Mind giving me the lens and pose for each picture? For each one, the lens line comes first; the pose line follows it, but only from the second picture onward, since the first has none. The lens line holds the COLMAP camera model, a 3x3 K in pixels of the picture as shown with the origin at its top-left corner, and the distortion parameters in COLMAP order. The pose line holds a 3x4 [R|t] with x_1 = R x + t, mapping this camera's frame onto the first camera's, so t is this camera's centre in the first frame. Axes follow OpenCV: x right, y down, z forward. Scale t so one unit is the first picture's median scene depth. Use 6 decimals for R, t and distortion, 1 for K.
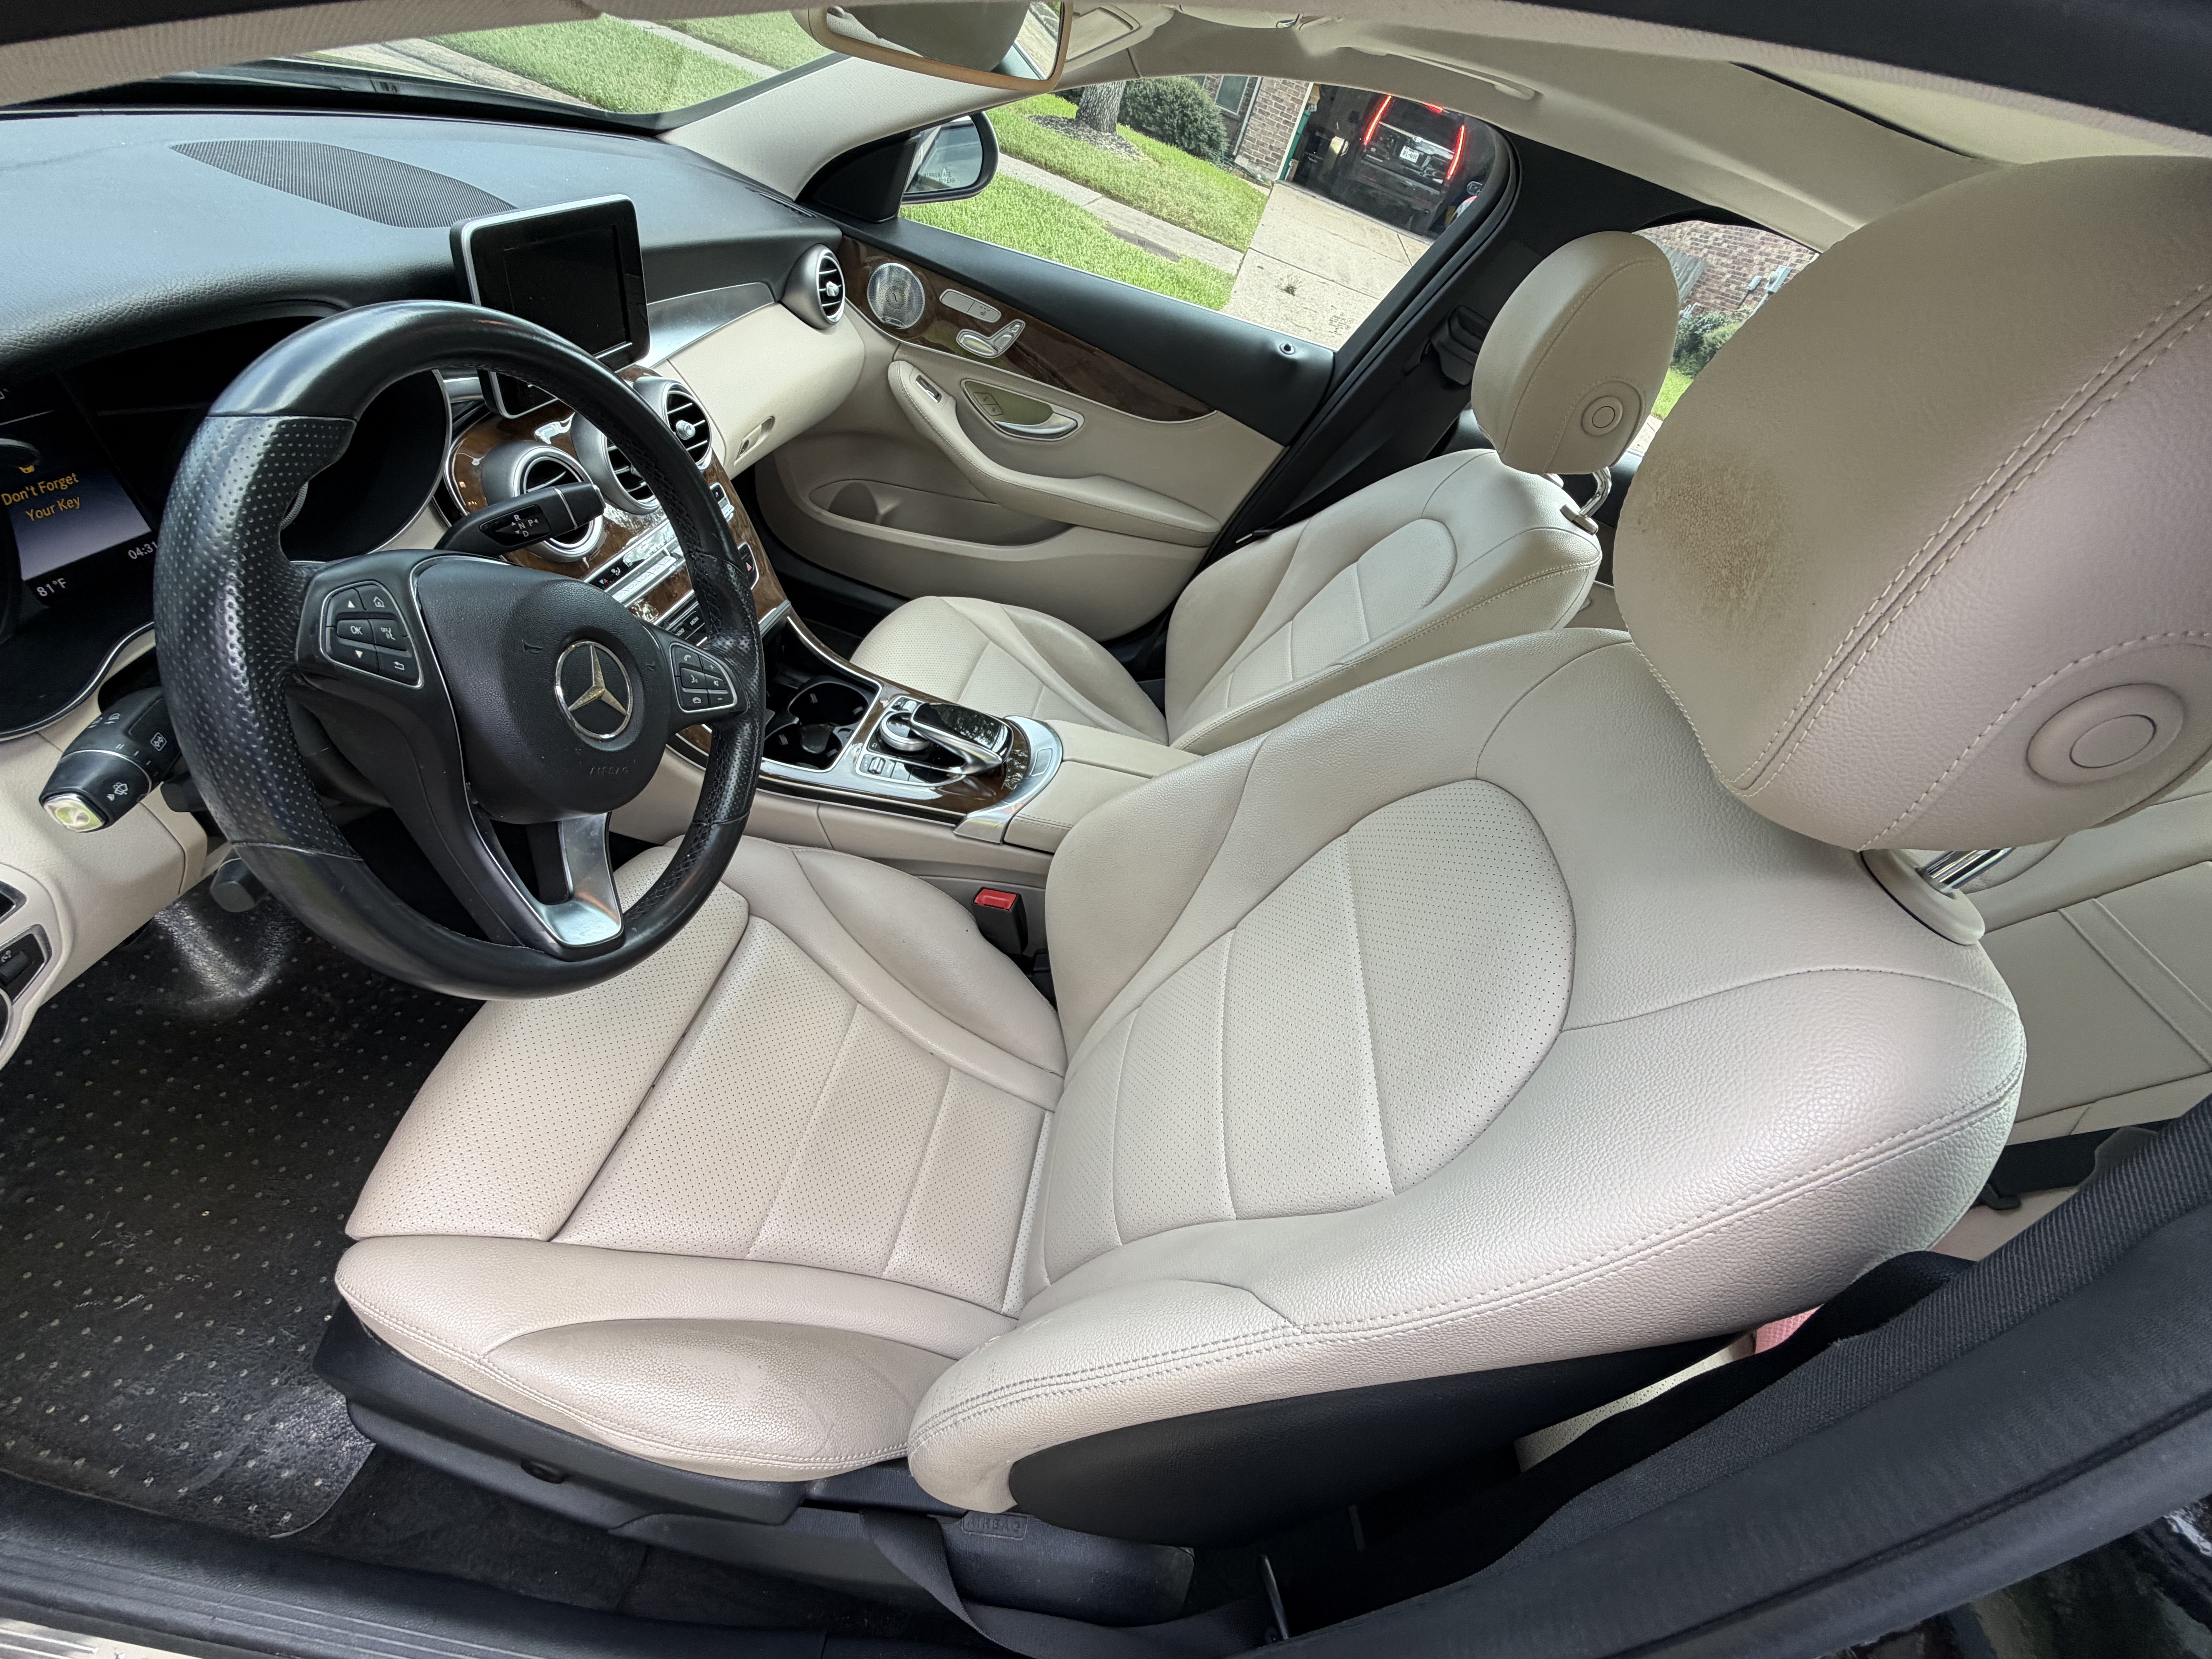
lens RADIAL K [[873.1, 0, 1105.1], [0, 873.1, 831.9], [0, 0, 1]] dist [0.000935, -0.001212]
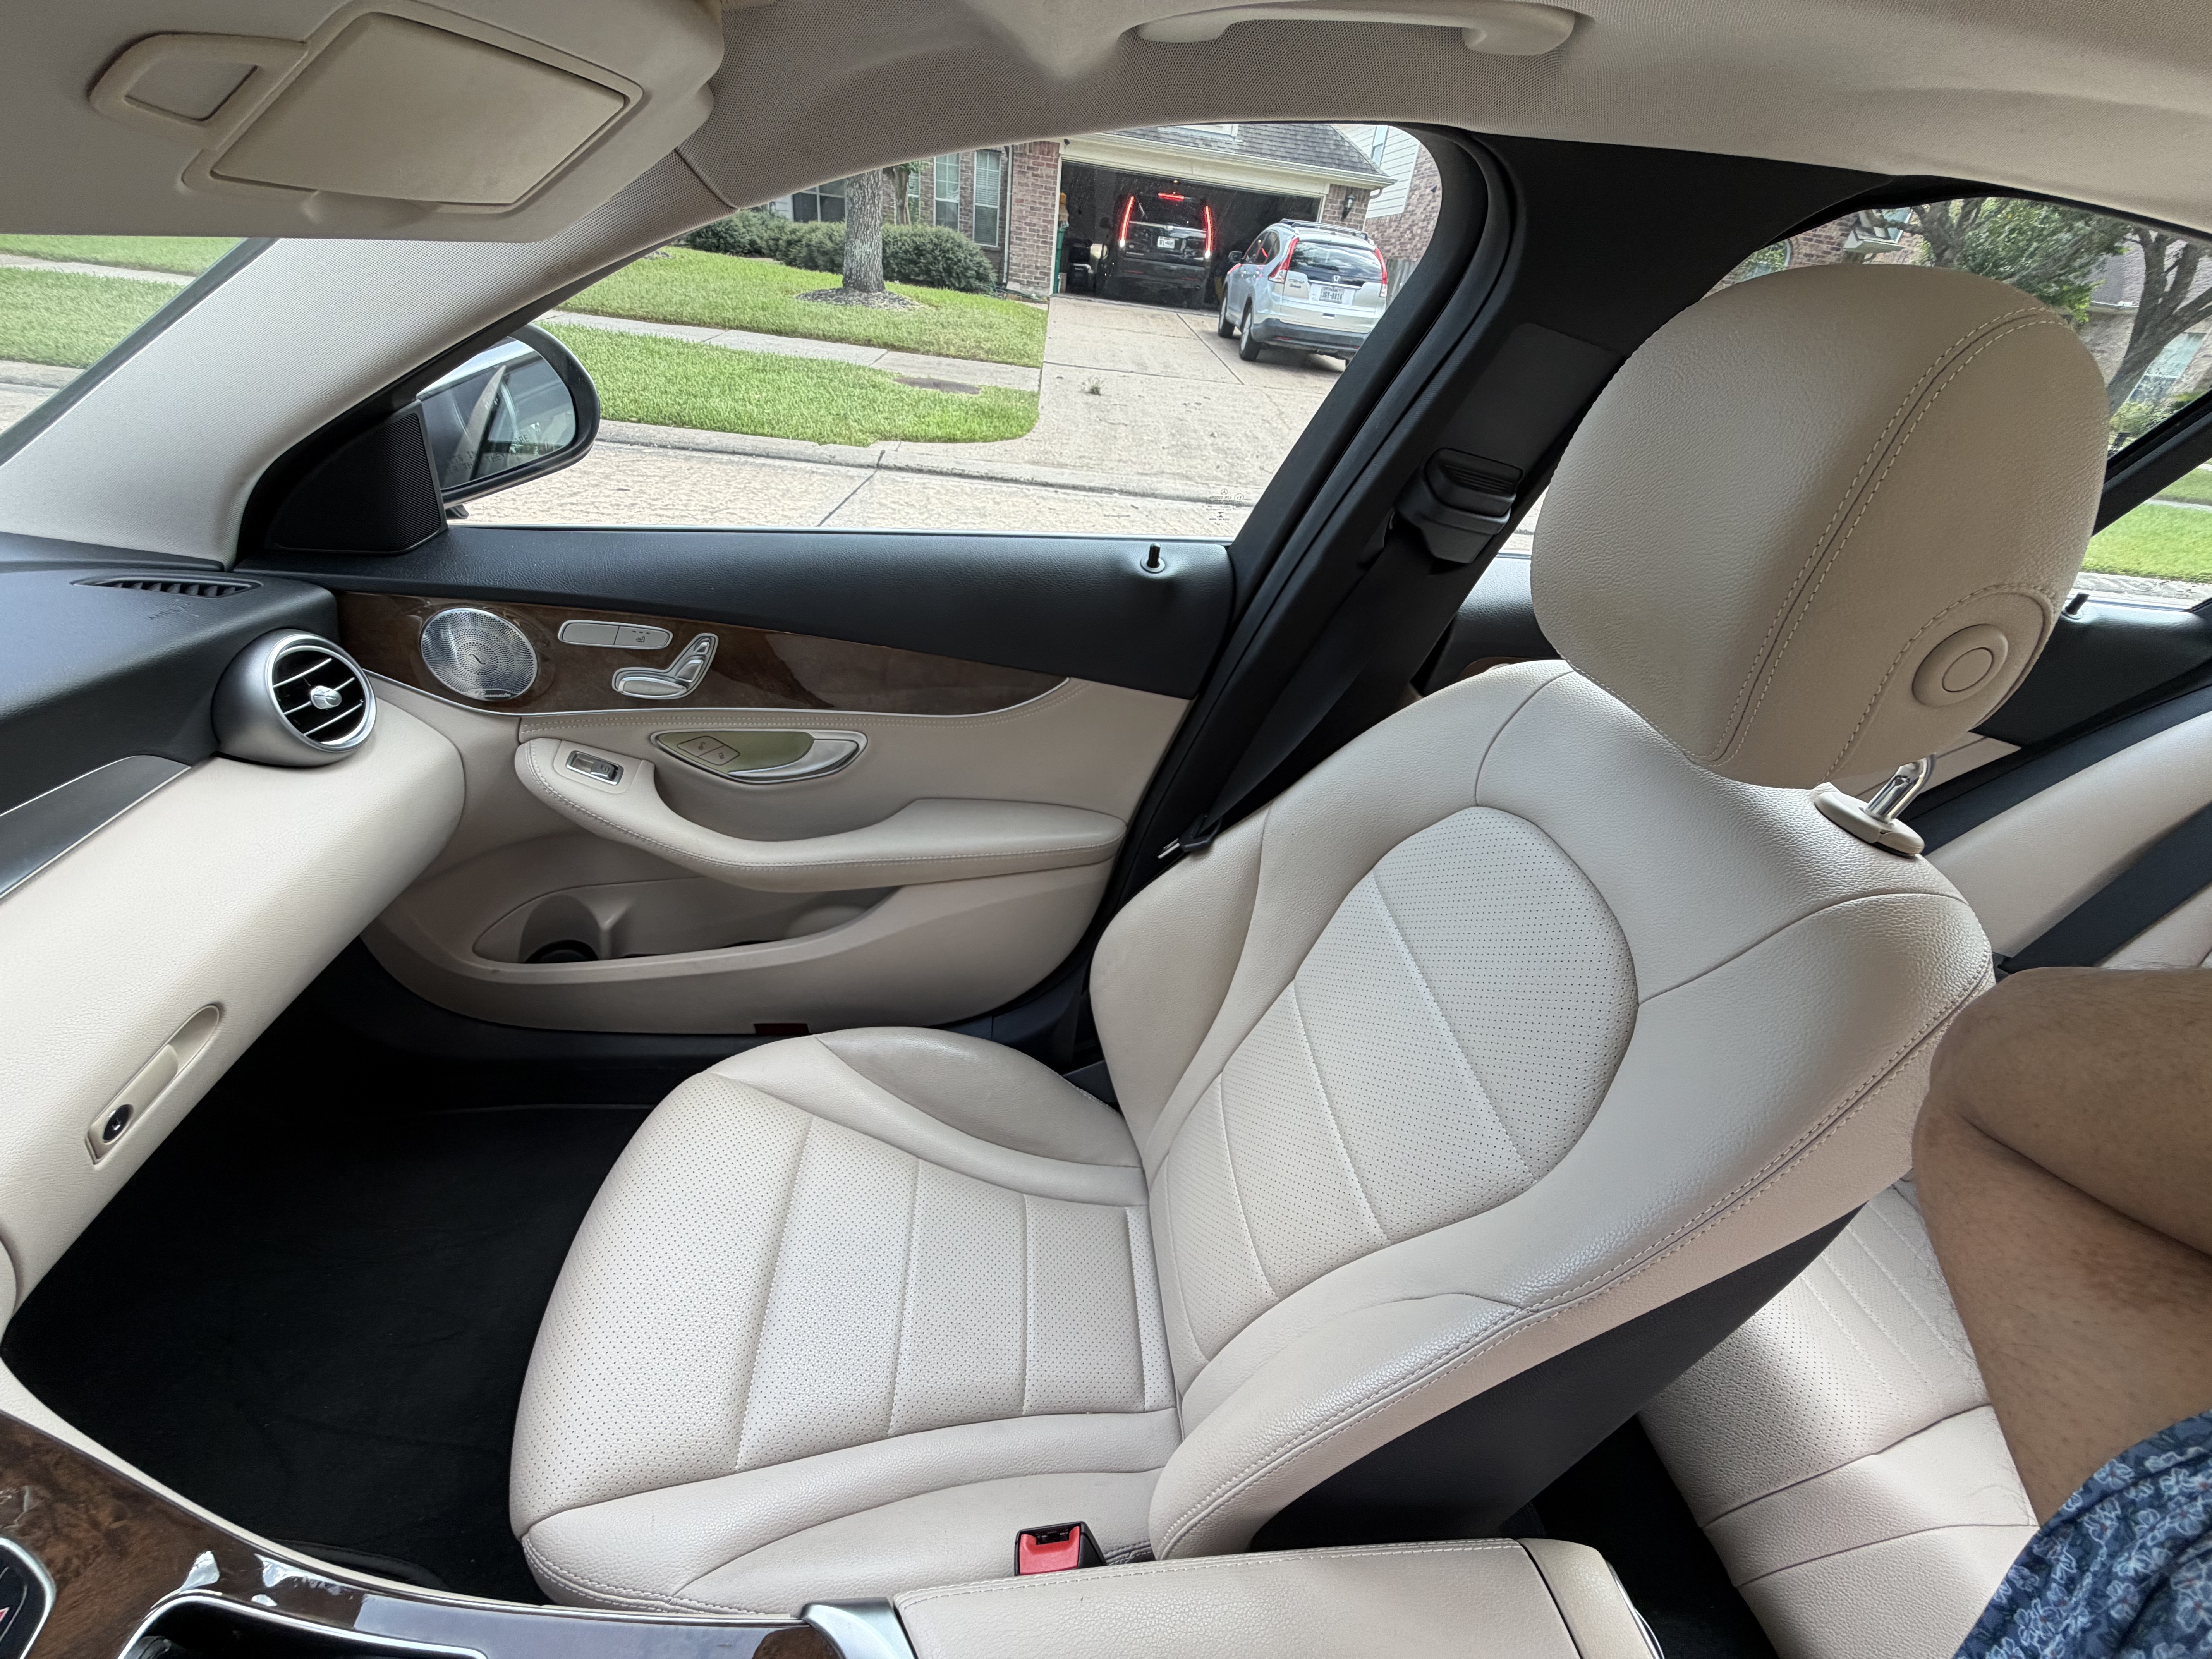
lens RADIAL K [[873.1, 0, 1106.7], [0, 873.1, 831.4], [0, 0, 1]] dist [0.000935, -0.001212]
pose [[0.957350, -0.279777, 0.072153, 0.080746], [0.285562, 0.954234, -0.088838, -0.323093], [-0.043996, 0.105653, 0.993429, 0.408875]]
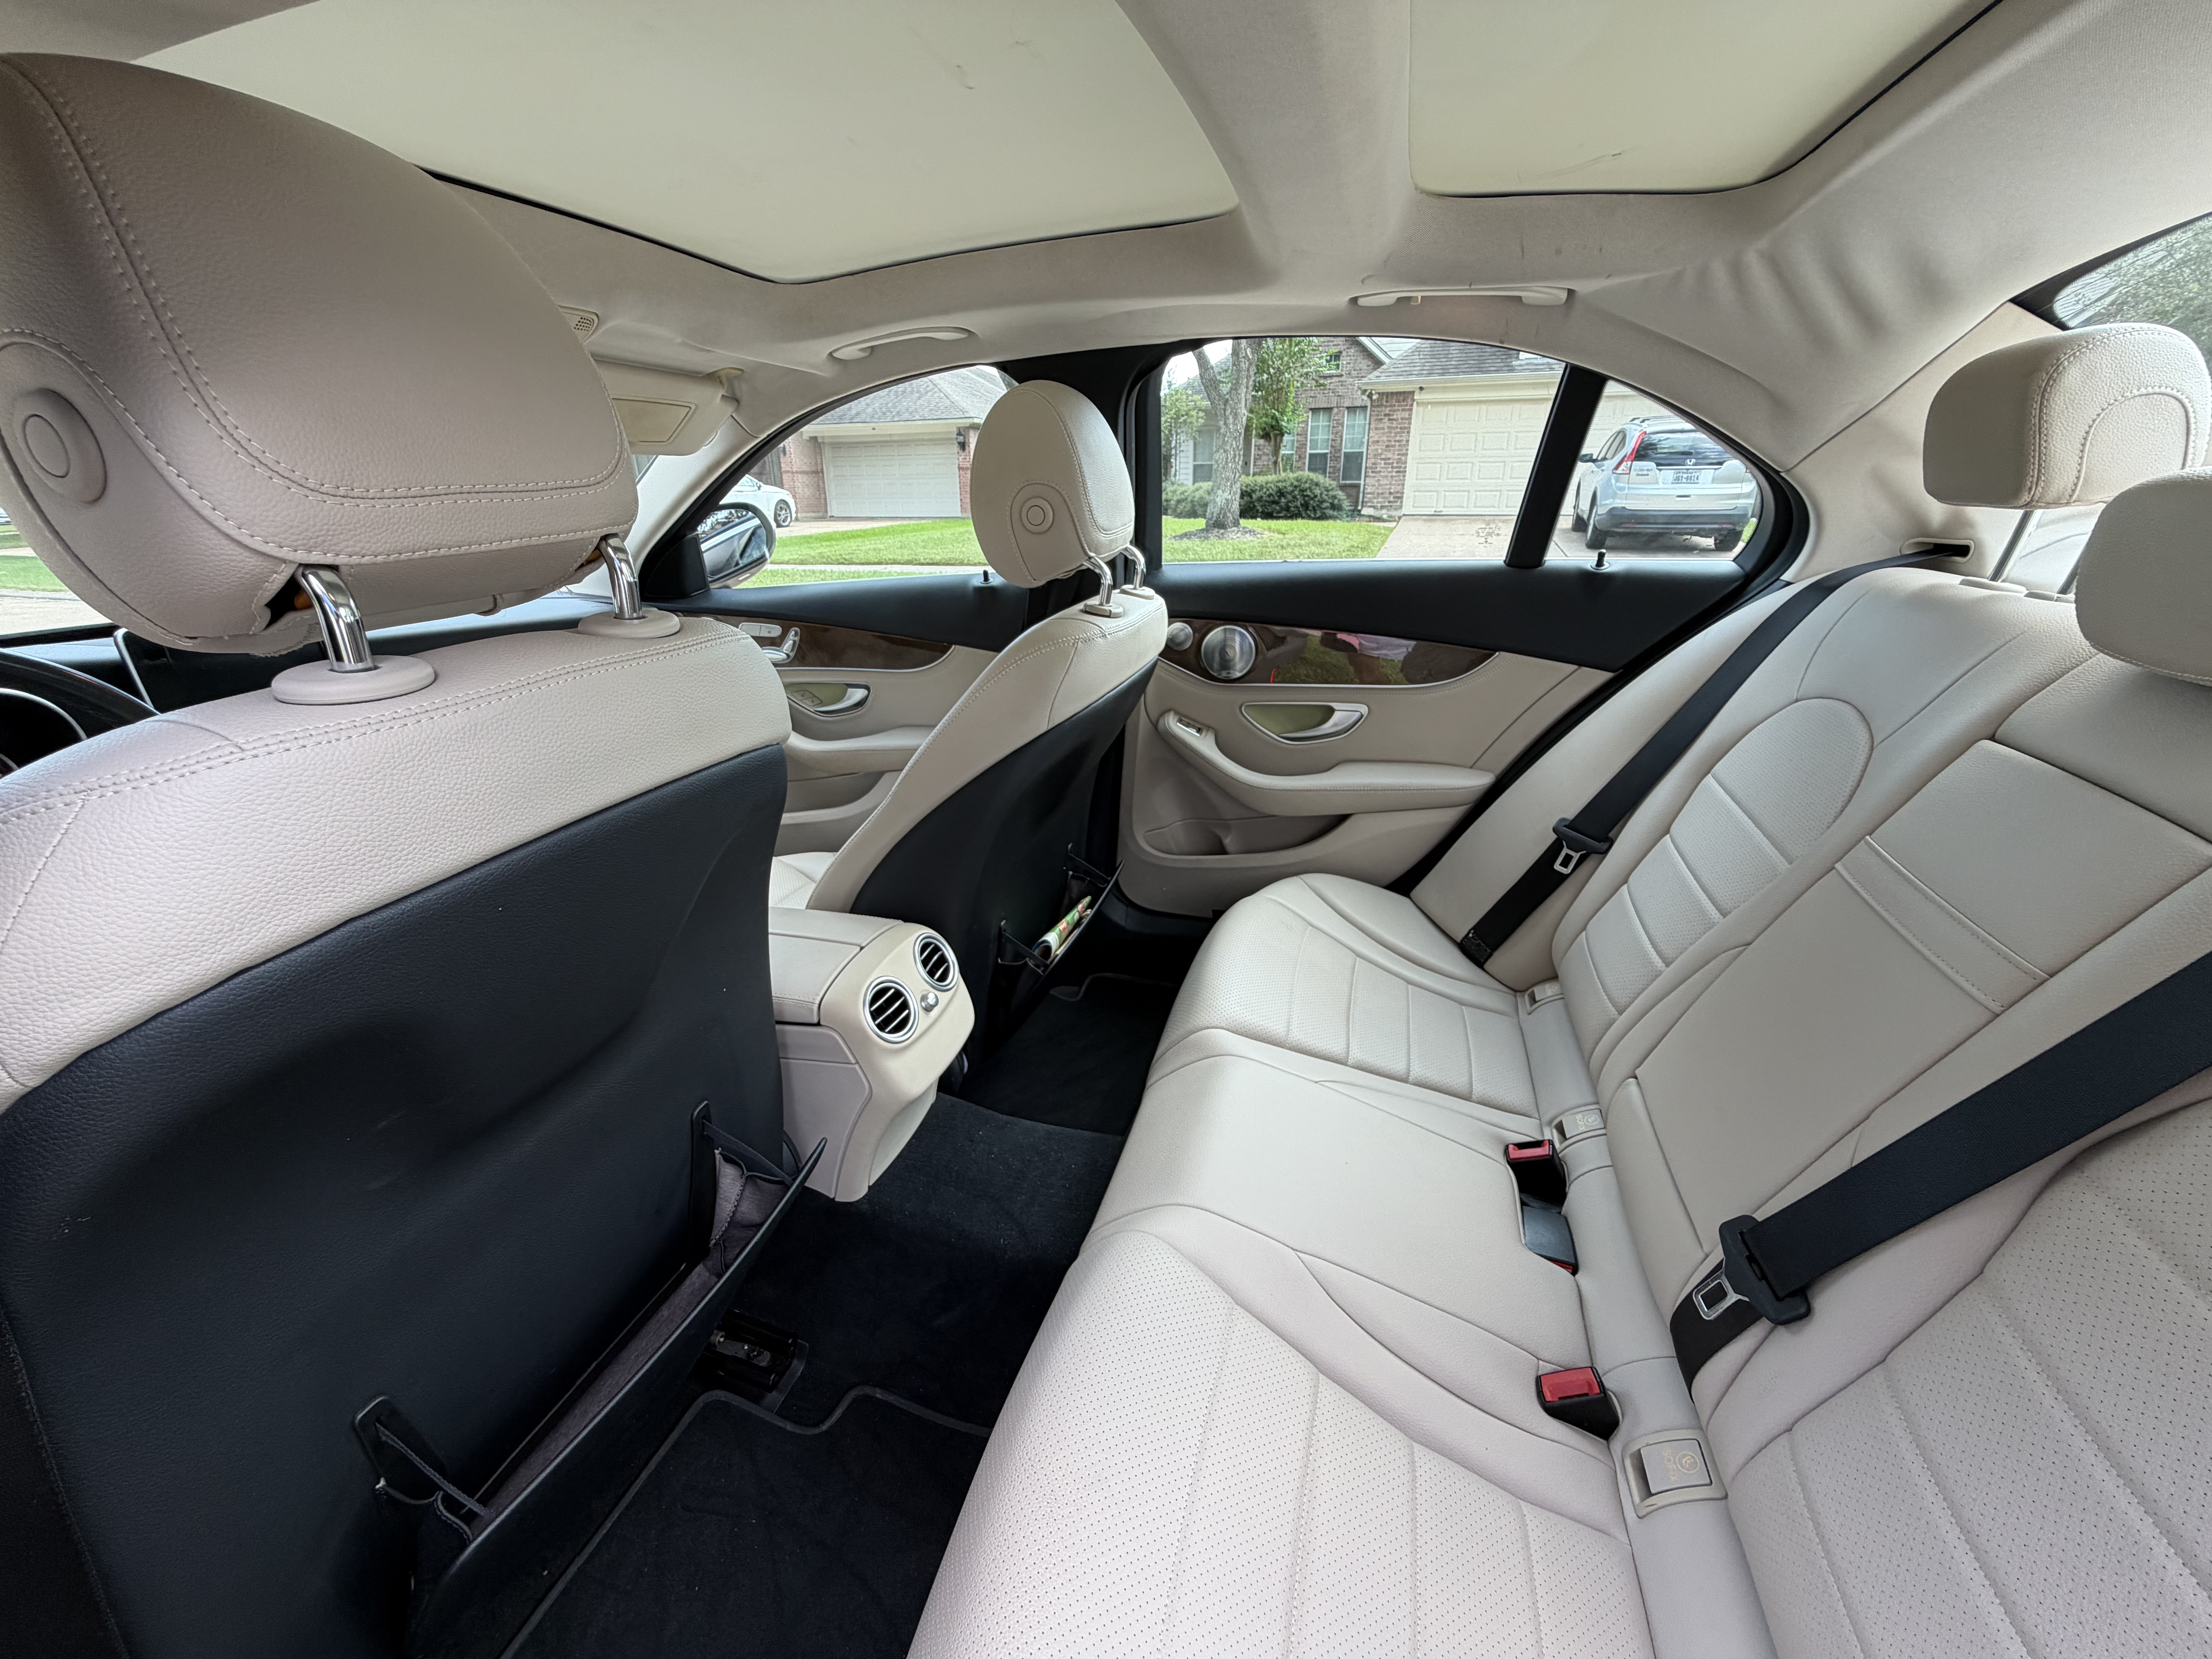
lens RADIAL K [[873.1, 0, 1101.9], [0, 873.1, 831.3], [0, 0, 1]] dist [0.000935, -0.001212]
pose [[0.935013, -0.227903, -0.271683, 0.572636], [0.111883, 0.916596, -0.383840, 0.200452], [0.336502, 0.328499, 0.882527, 0.143631]]
